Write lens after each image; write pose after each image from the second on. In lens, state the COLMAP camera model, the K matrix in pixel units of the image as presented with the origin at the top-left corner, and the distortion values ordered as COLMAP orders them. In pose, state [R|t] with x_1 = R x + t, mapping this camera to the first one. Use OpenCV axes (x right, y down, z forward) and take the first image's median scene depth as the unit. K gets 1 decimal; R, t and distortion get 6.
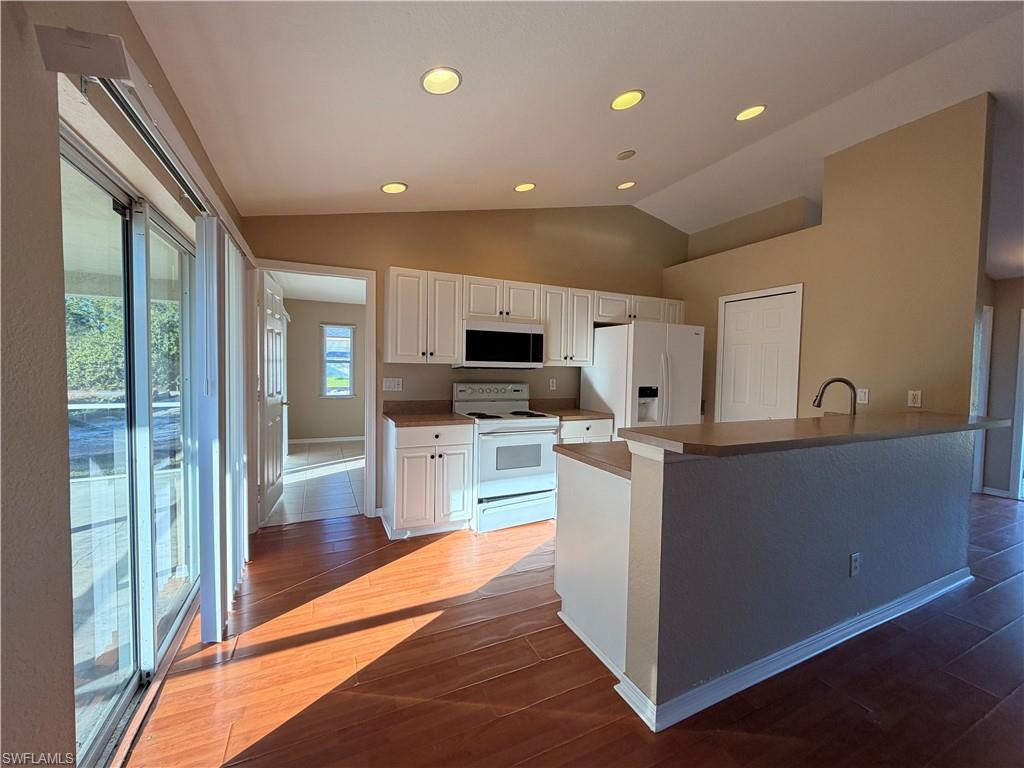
lens RADIAL K [[408.0, 0, 514.5], [0, 408.0, 379.5], [0, 0, 1]] dist [-0.000968, -0.000200]
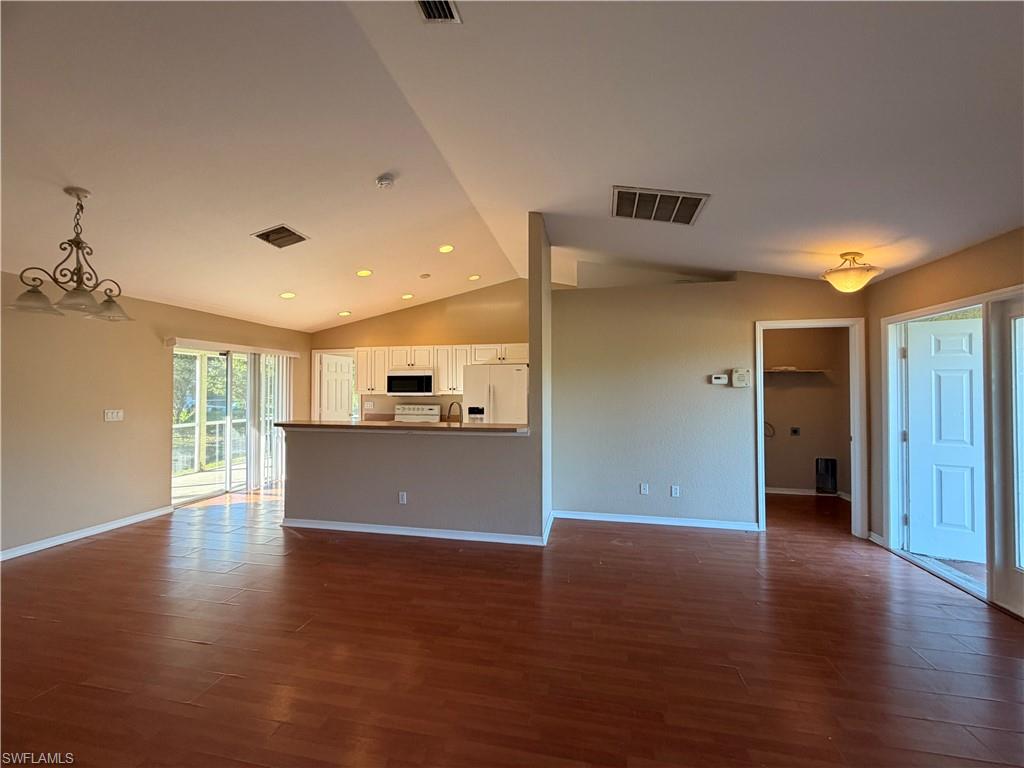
lens RADIAL K [[408.0, 0, 511.1], [0, 408.0, 383.2], [0, 0, 1]] dist [-0.000968, -0.000200]
pose [[0.800023, -0.031367, -0.599149, 1.337802], [-0.001046, 0.998558, -0.053673, 0.010557], [0.599969, 0.043566, 0.798836, -0.139516]]
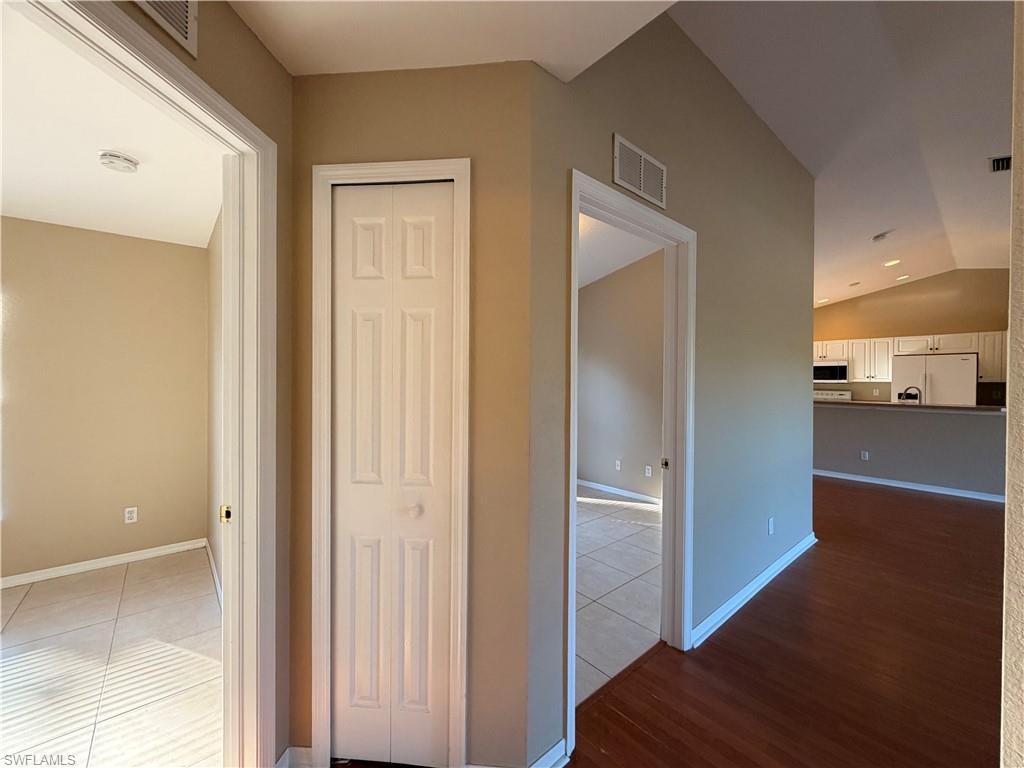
lens RADIAL K [[408.0, 0, 511.2], [0, 408.0, 380.8], [0, 0, 1]] dist [-0.000968, -0.000200]
pose [[0.250670, -0.013167, -0.967983, 1.570138], [-0.029413, 0.999342, -0.021210, 0.051784], [0.967626, 0.033788, 0.250117, -1.054070]]
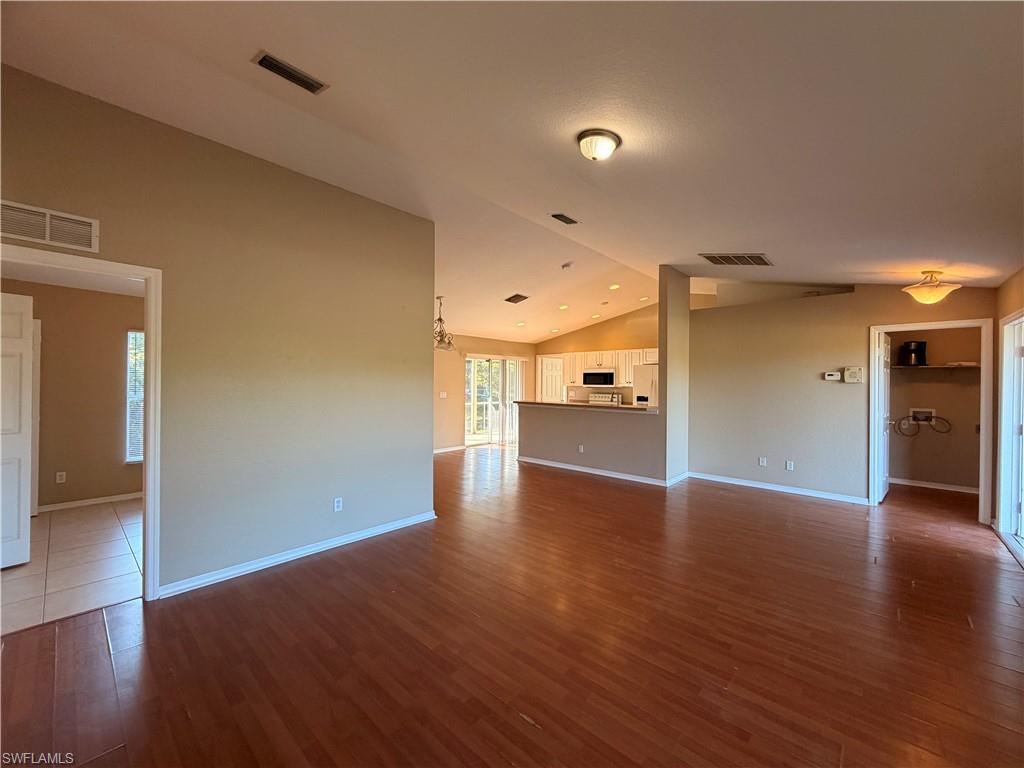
lens RADIAL K [[408.0, 0, 511.1], [0, 408.0, 383.5], [0, 0, 1]] dist [-0.000968, -0.000200]
pose [[0.379597, -0.015470, -0.925023, 1.968092], [-0.027454, 0.999231, -0.027978, 0.030422], [0.924745, 0.036016, 0.378880, -0.391649]]
